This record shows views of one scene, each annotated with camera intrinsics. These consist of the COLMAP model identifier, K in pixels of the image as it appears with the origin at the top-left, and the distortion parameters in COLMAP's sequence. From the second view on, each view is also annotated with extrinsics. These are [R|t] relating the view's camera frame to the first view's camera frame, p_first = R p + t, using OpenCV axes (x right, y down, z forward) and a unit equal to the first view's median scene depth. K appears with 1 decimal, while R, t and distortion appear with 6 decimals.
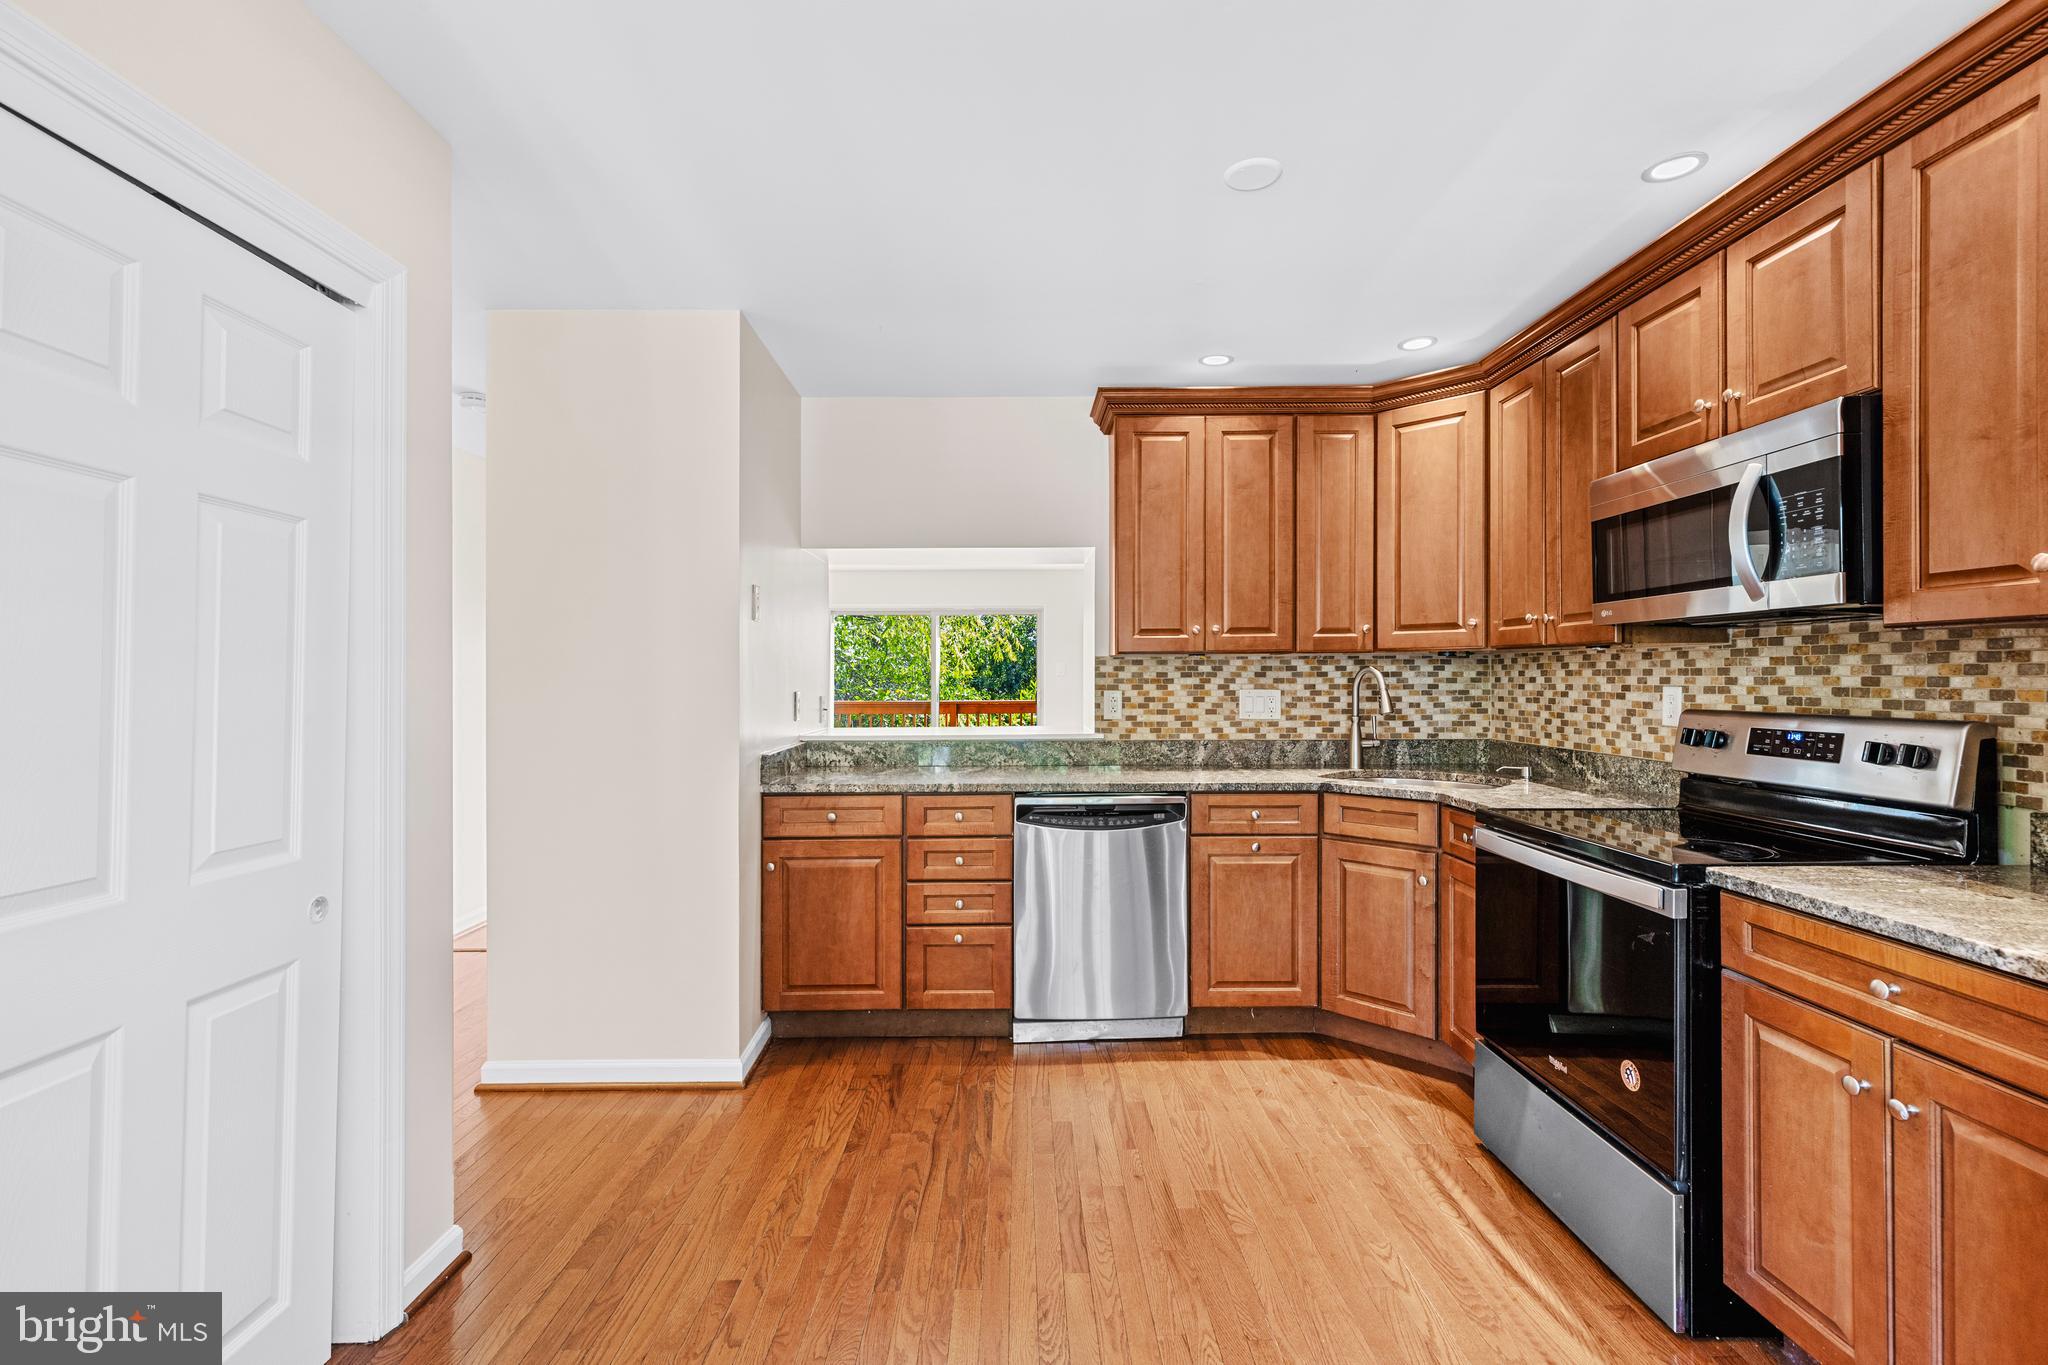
lens RADIAL K [[922.0, 0, 1022.1], [0, 922.0, 674.4], [0, 0, 1]] dist [0.001529, 0.000126]
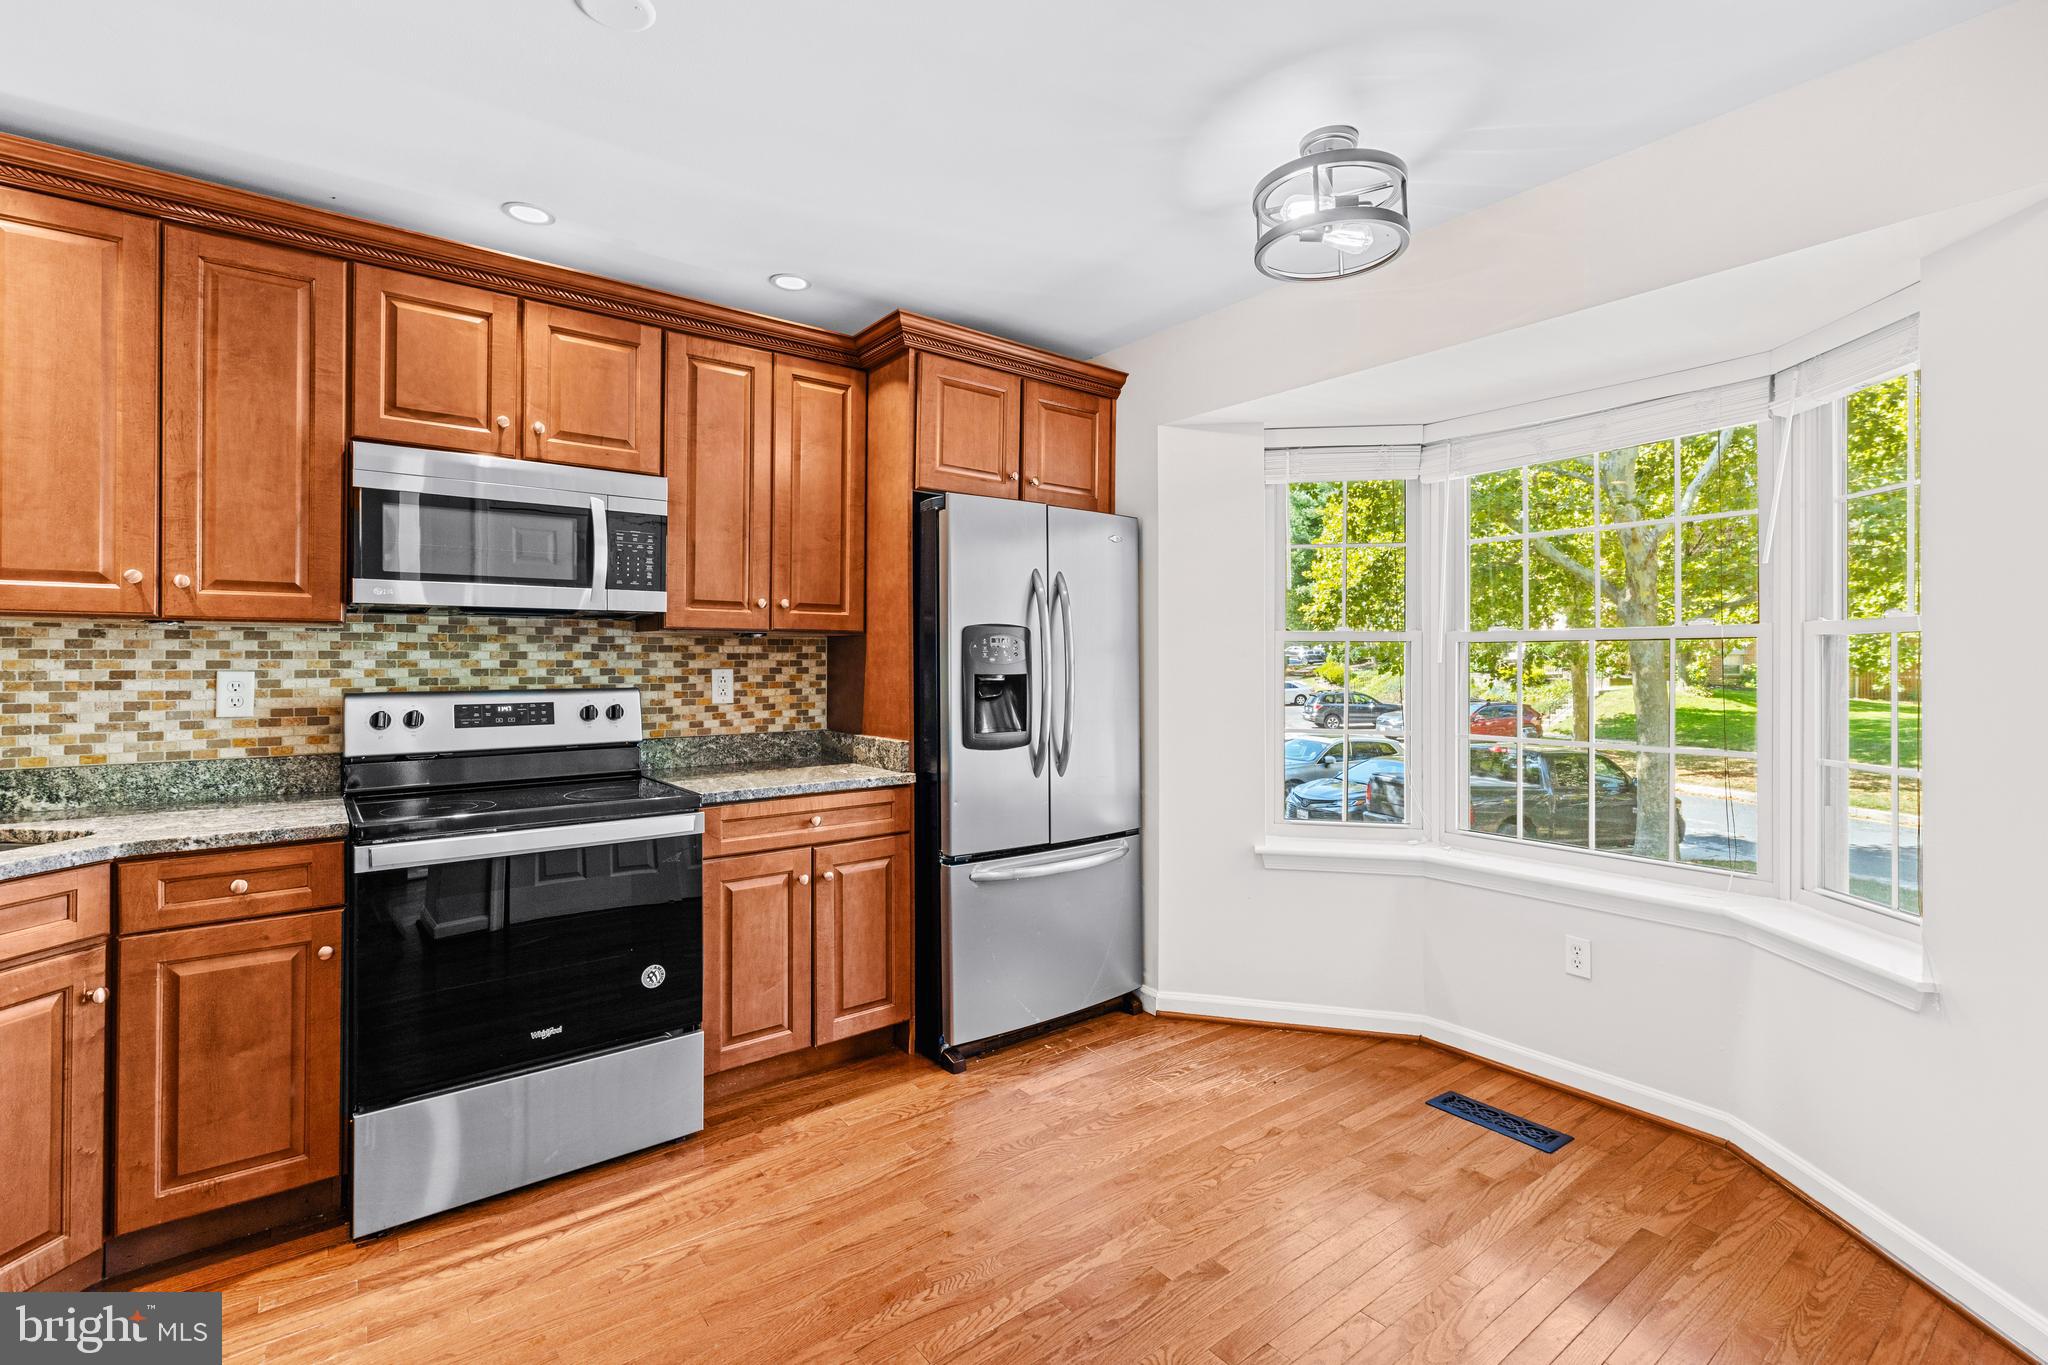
lens RADIAL K [[922.0, 0, 1021.7], [0, 922.0, 666.3], [0, 0, 1]] dist [0.001529, 0.000126]
pose [[-0.611886, -0.001502, 0.790945, -0.549075], [-0.000118, 0.999998, 0.001808, 0.008308], [-0.790946, 0.001013, -0.611885, 1.173356]]
